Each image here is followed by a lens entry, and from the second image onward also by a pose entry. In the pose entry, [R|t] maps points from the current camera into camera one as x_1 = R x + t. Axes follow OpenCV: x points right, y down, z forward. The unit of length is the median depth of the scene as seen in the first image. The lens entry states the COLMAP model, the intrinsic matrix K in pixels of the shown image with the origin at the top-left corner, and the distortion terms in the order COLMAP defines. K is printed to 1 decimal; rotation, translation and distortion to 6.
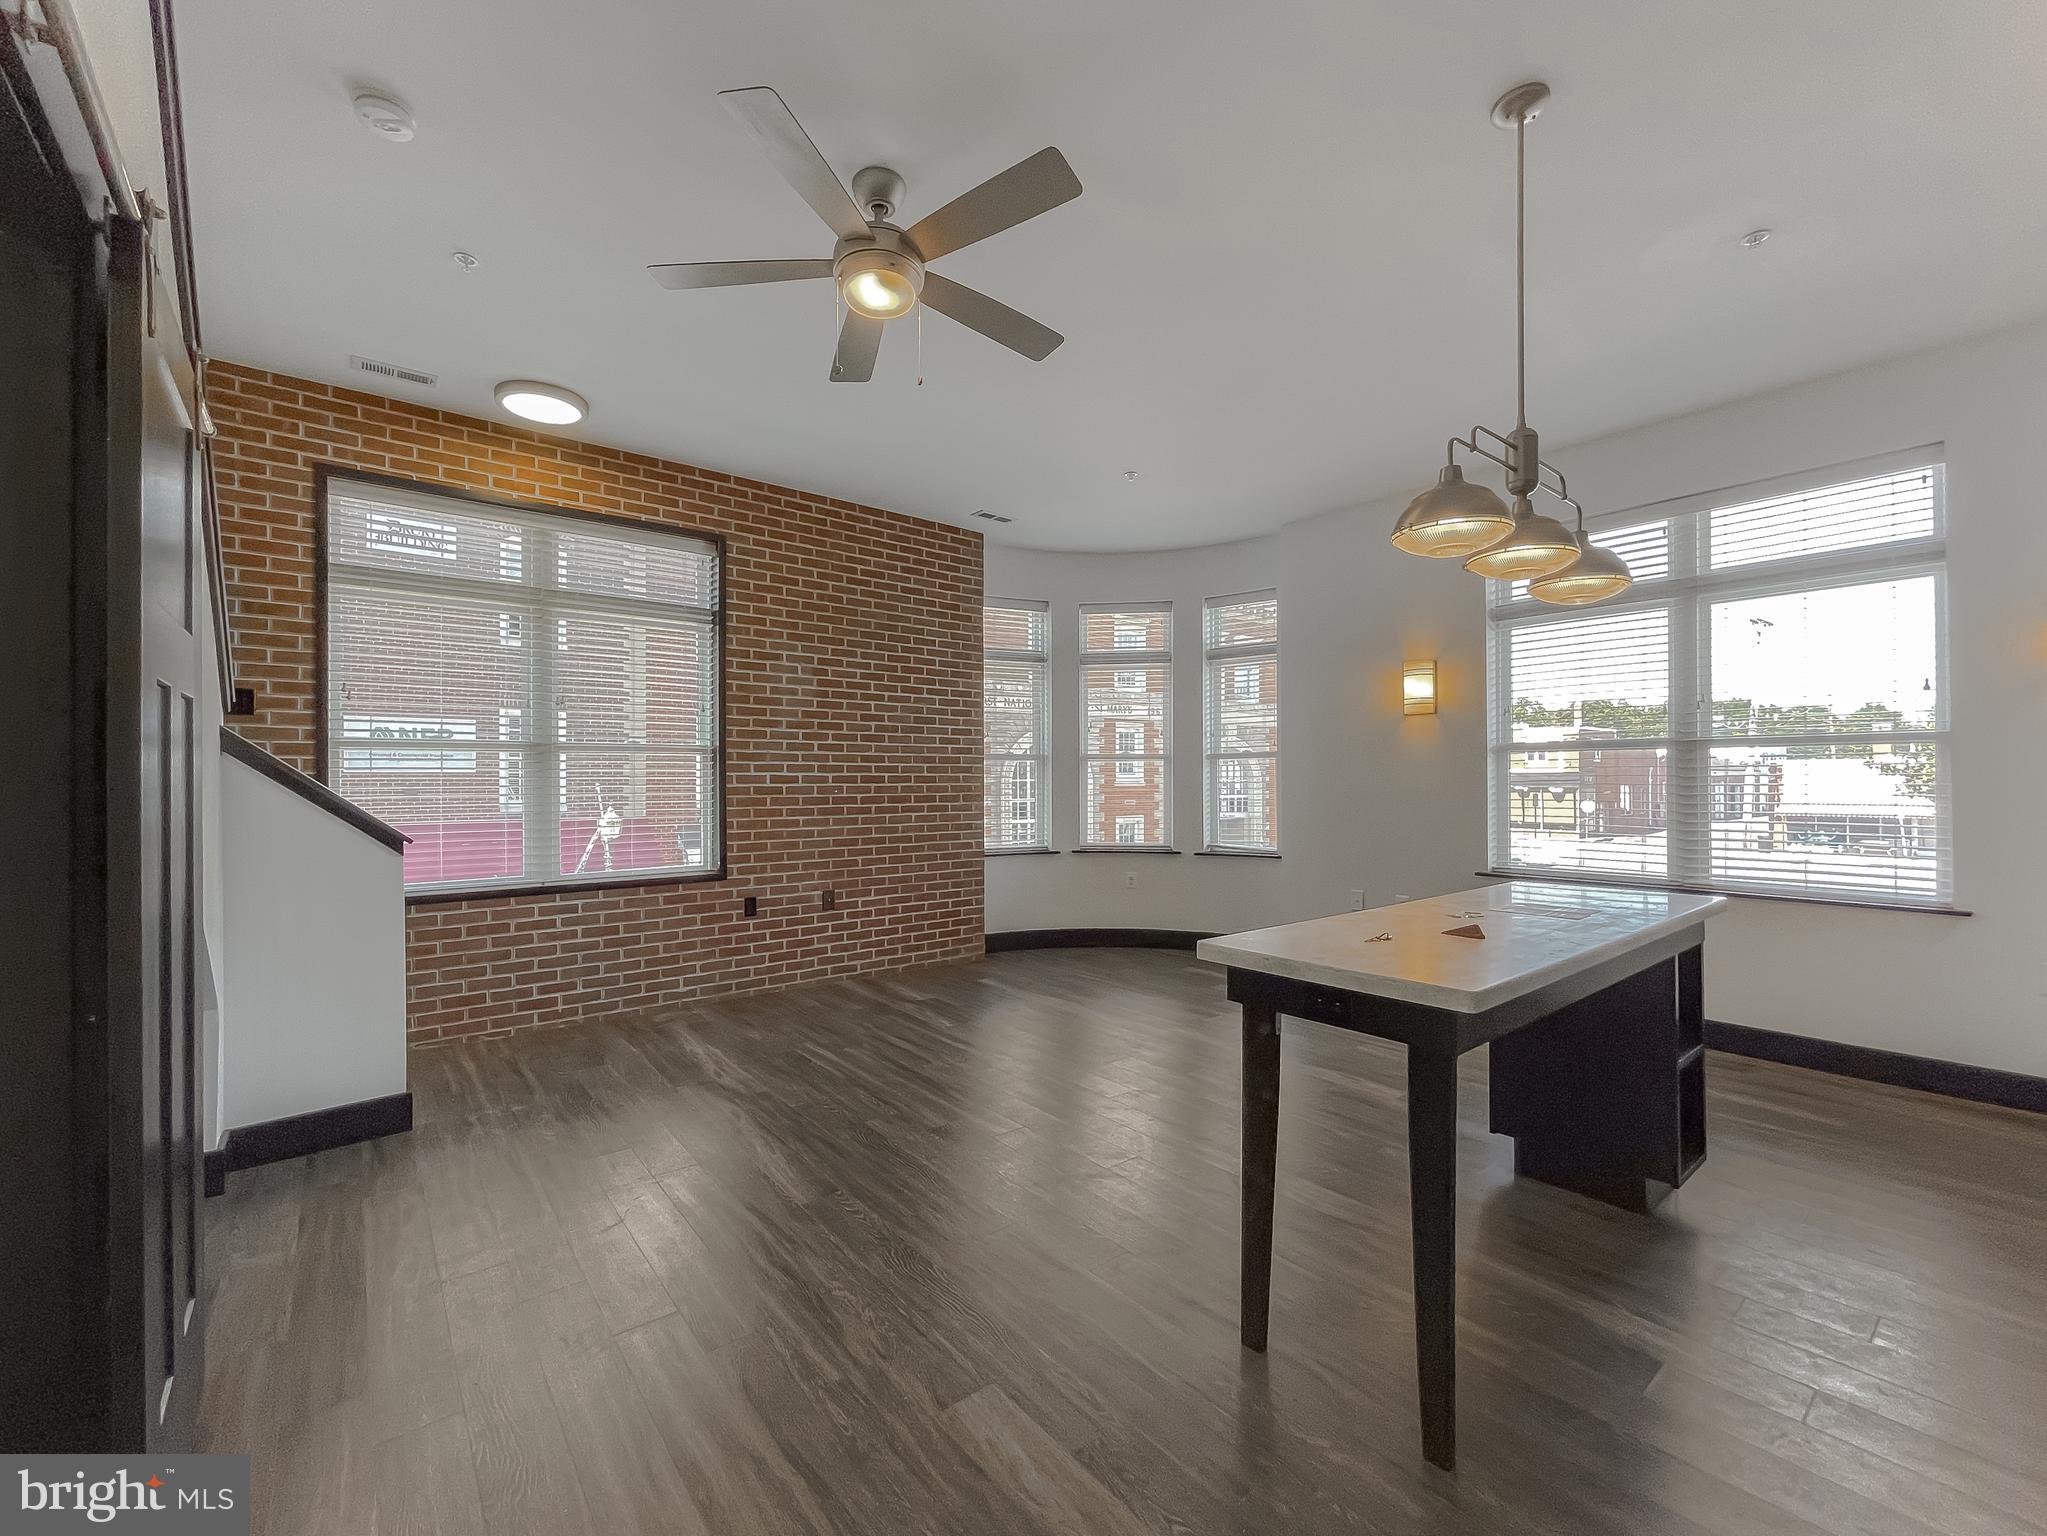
lens RADIAL K [[844.8, 0, 1019.1], [0, 844.8, 775.0], [0, 0, 1]] dist [-0.000566, 0.000402]
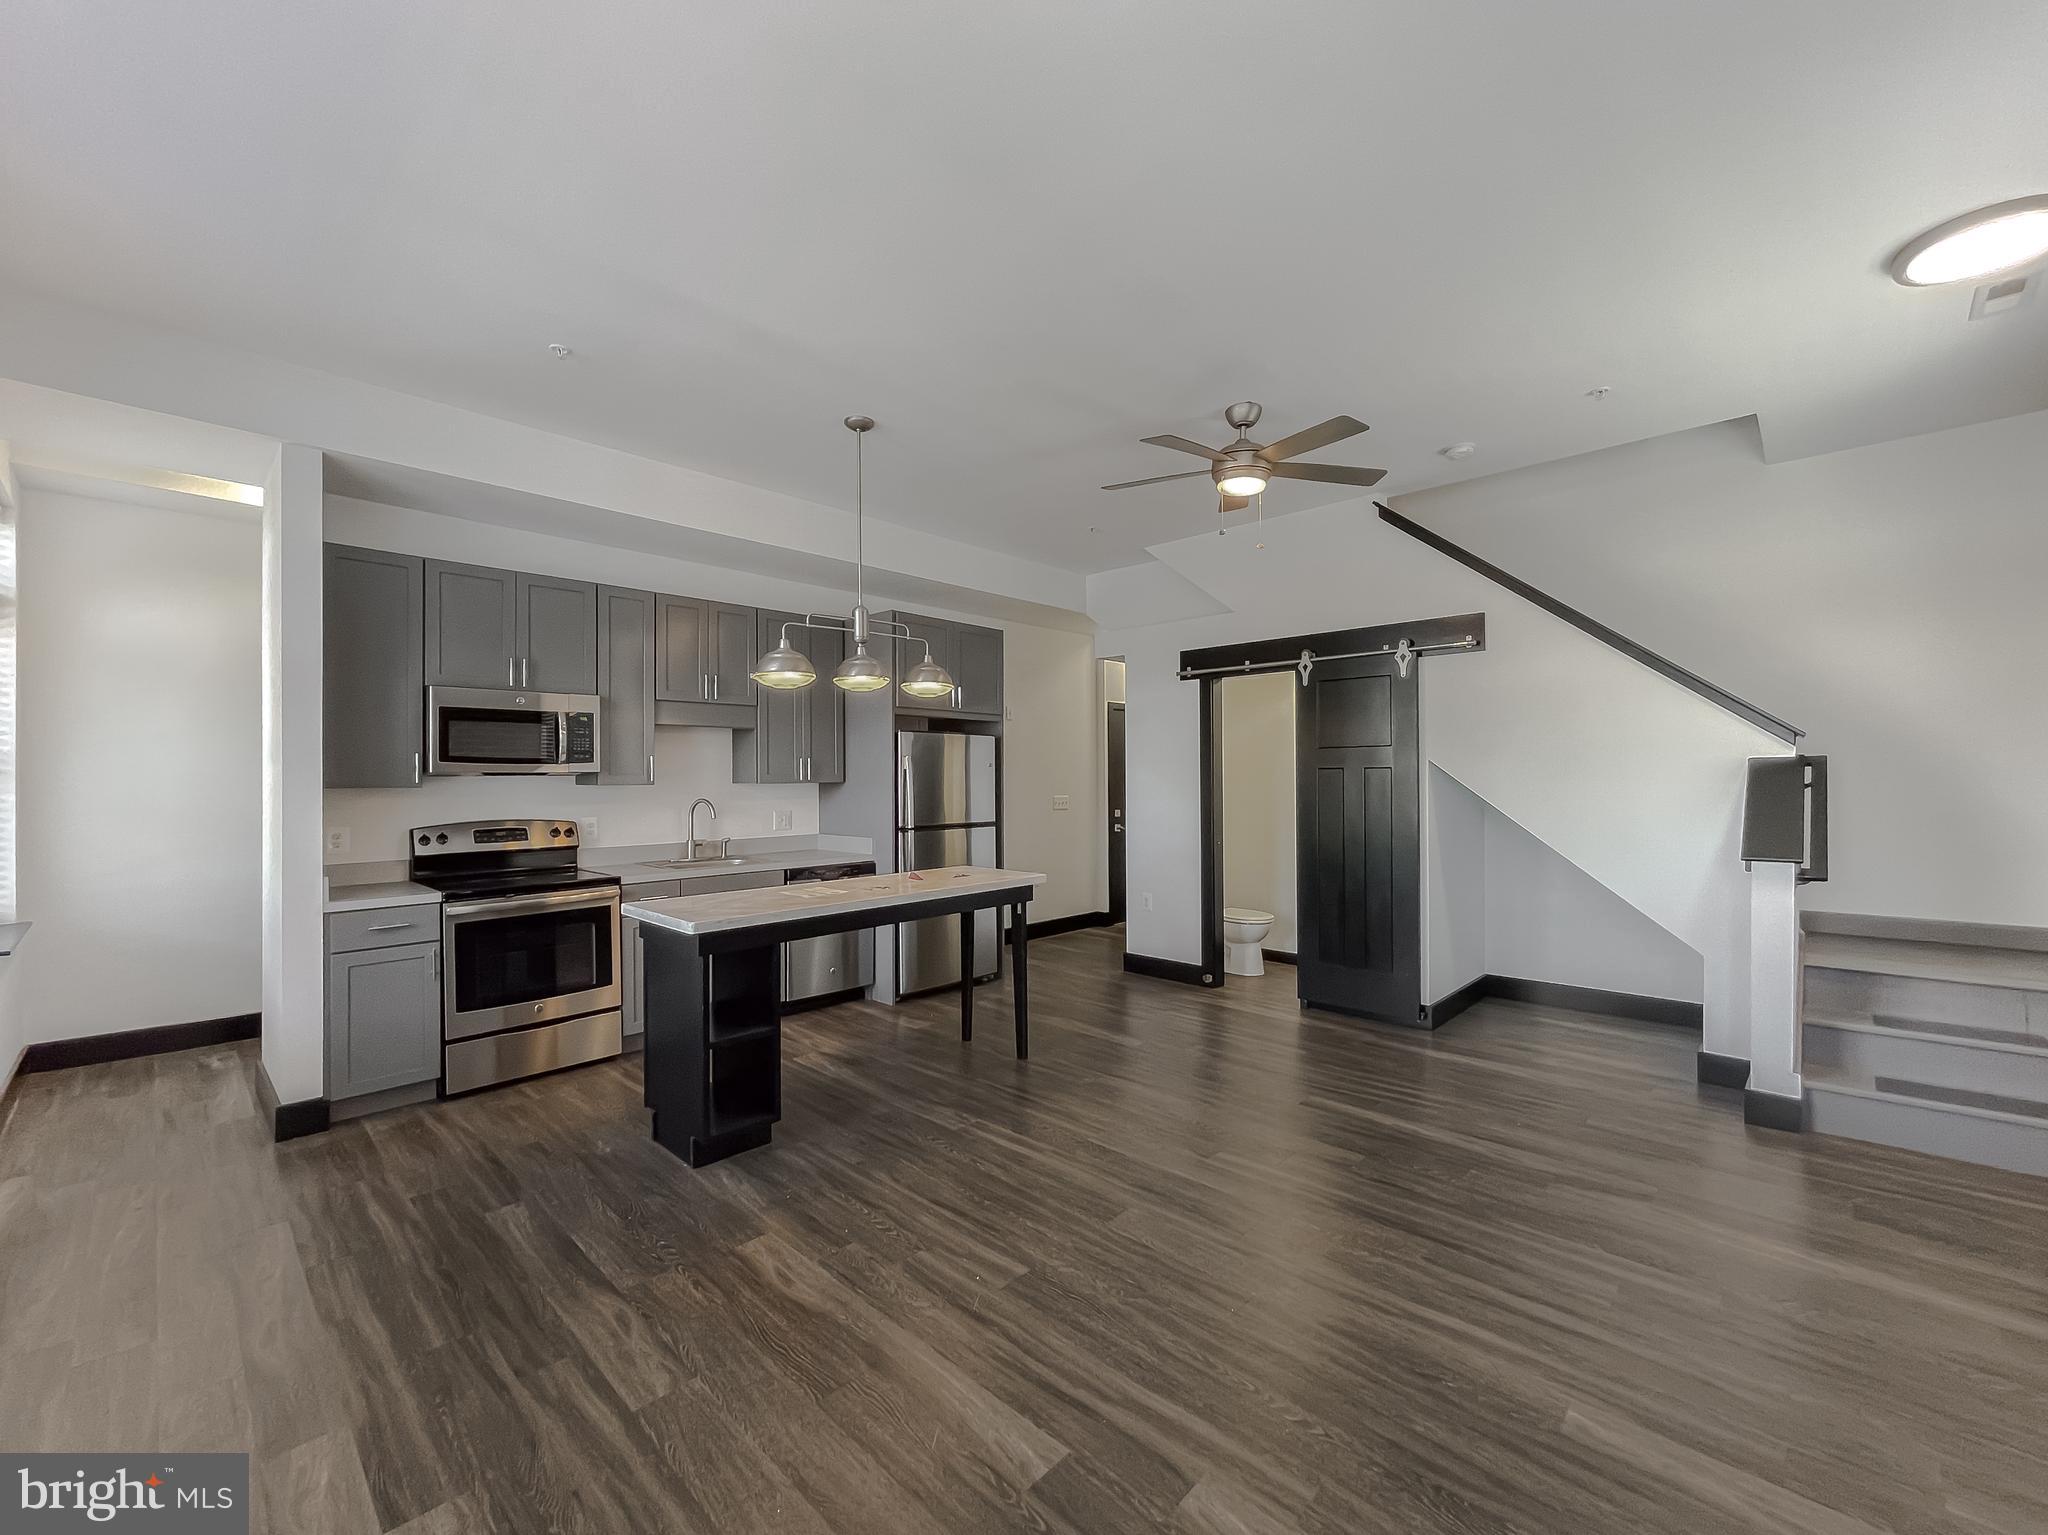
lens RADIAL K [[845.3, 0, 1019.6], [0, 845.3, 774.5], [0, 0, 1]] dist [-0.000566, 0.000402]
pose [[-0.991411, 0.004963, -0.130692, 0.213458], [0.006163, 0.999942, -0.008779, -0.016479], [0.130641, -0.009509, -0.991384, 1.213317]]
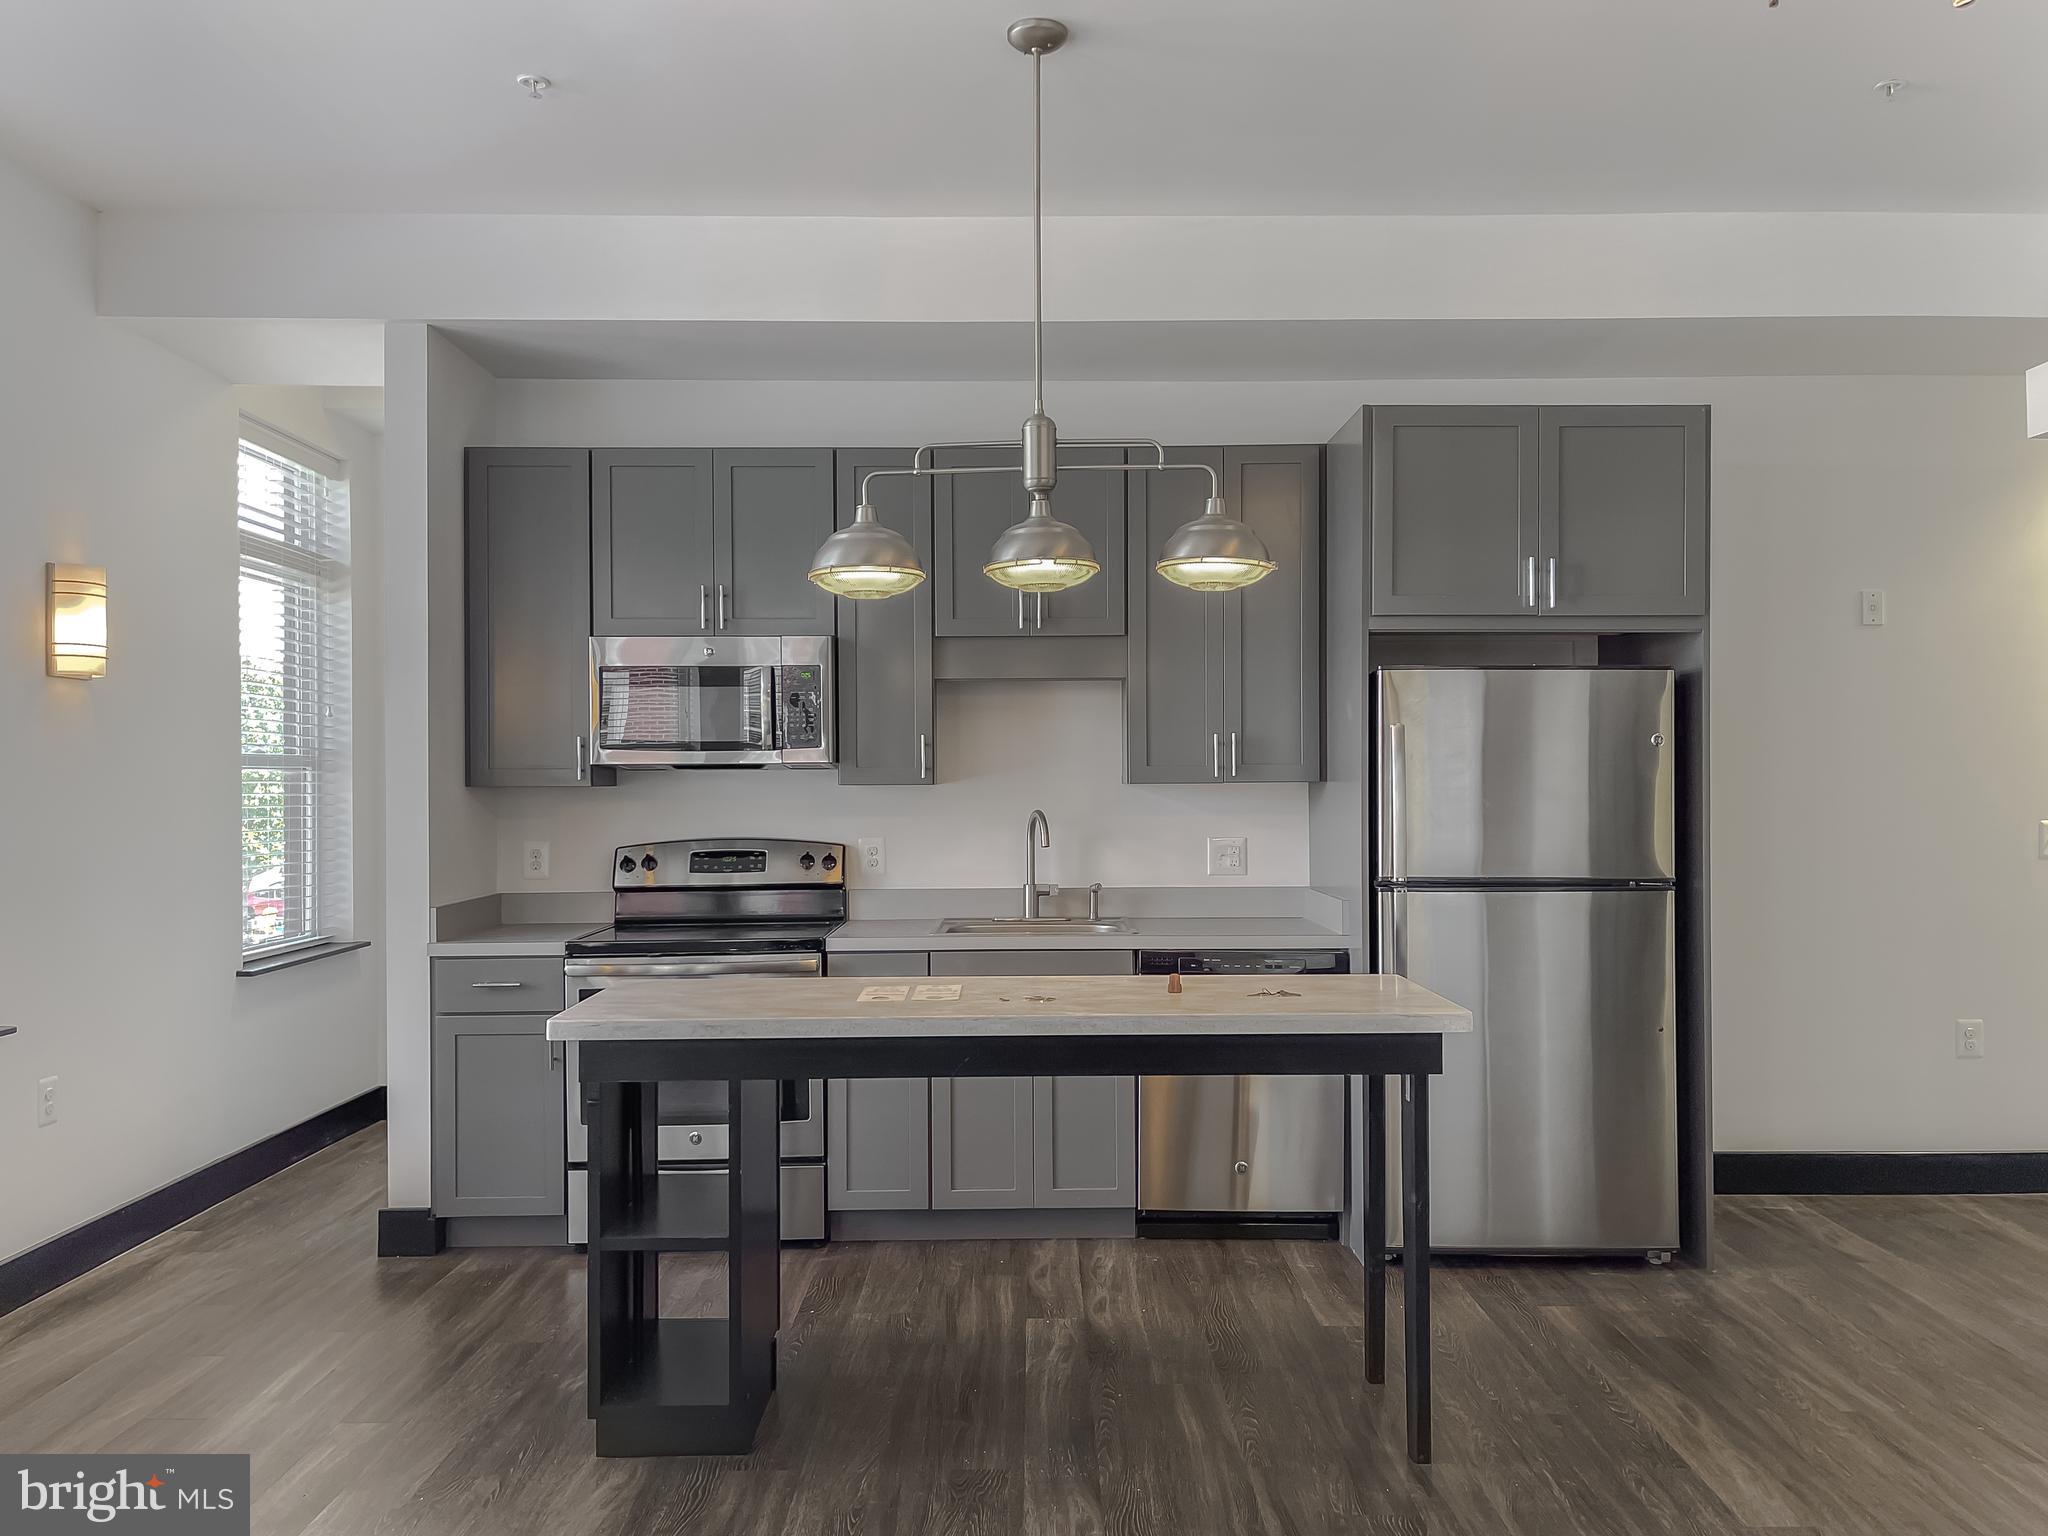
lens RADIAL K [[1568.5, 0, 1029.3], [0, 1568.5, 772.4], [0, 0, 1]] dist [0.037992, -0.003432]
pose [[-0.784130, 0.008537, 0.620537, -0.171082], [0.002589, 0.999942, -0.010485, -0.012786], [-0.620591, -0.006615, -0.784107, 0.979069]]
